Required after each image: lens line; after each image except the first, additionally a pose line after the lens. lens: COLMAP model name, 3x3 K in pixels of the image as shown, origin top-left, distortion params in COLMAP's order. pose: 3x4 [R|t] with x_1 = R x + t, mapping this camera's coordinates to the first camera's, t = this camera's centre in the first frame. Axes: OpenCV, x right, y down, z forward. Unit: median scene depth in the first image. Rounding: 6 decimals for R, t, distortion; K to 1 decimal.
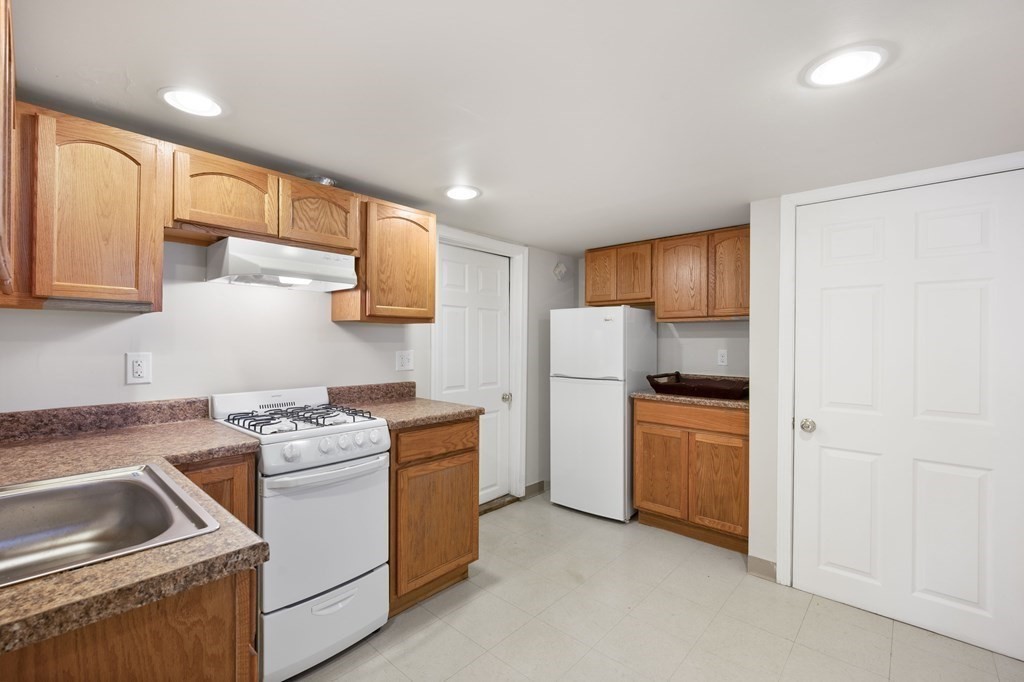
lens RADIAL K [[435.5, 0, 511.8], [0, 435.5, 338.9], [0, 0, 1]] dist [-0.003938, -0.000545]
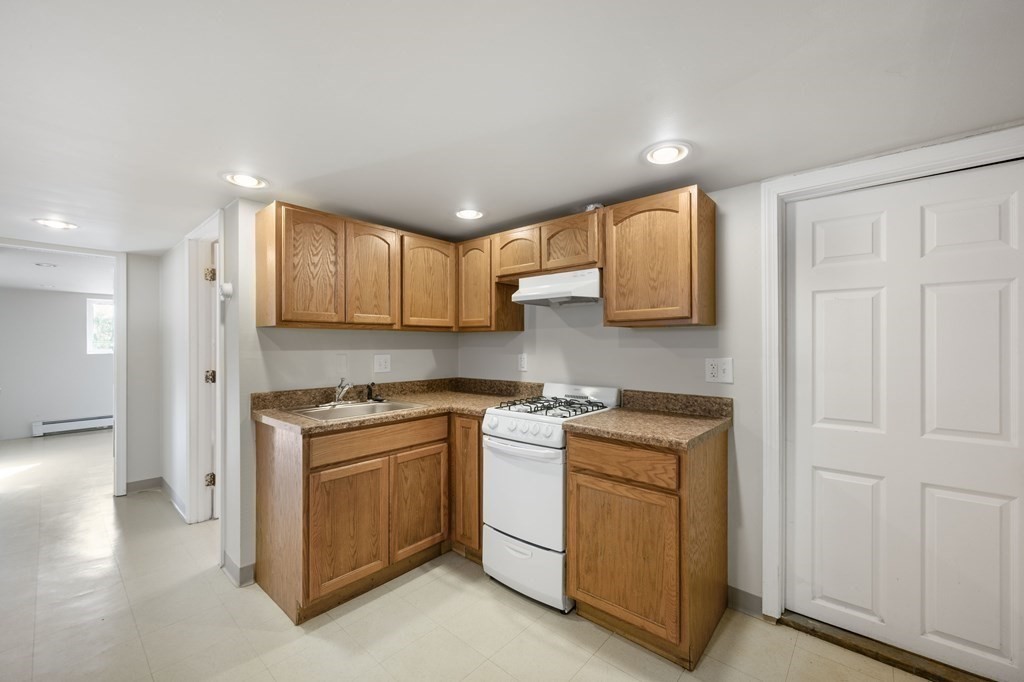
lens RADIAL K [[403.2, 0, 509.4], [0, 403.2, 343.8], [0, 0, 1]] dist [-0.000455, -0.000119]
pose [[0.018573, -0.009658, -0.999781, 0.697186], [0.002841, 0.999950, -0.009607, 0.008133], [0.999823, -0.002662, 0.018599, 0.841326]]
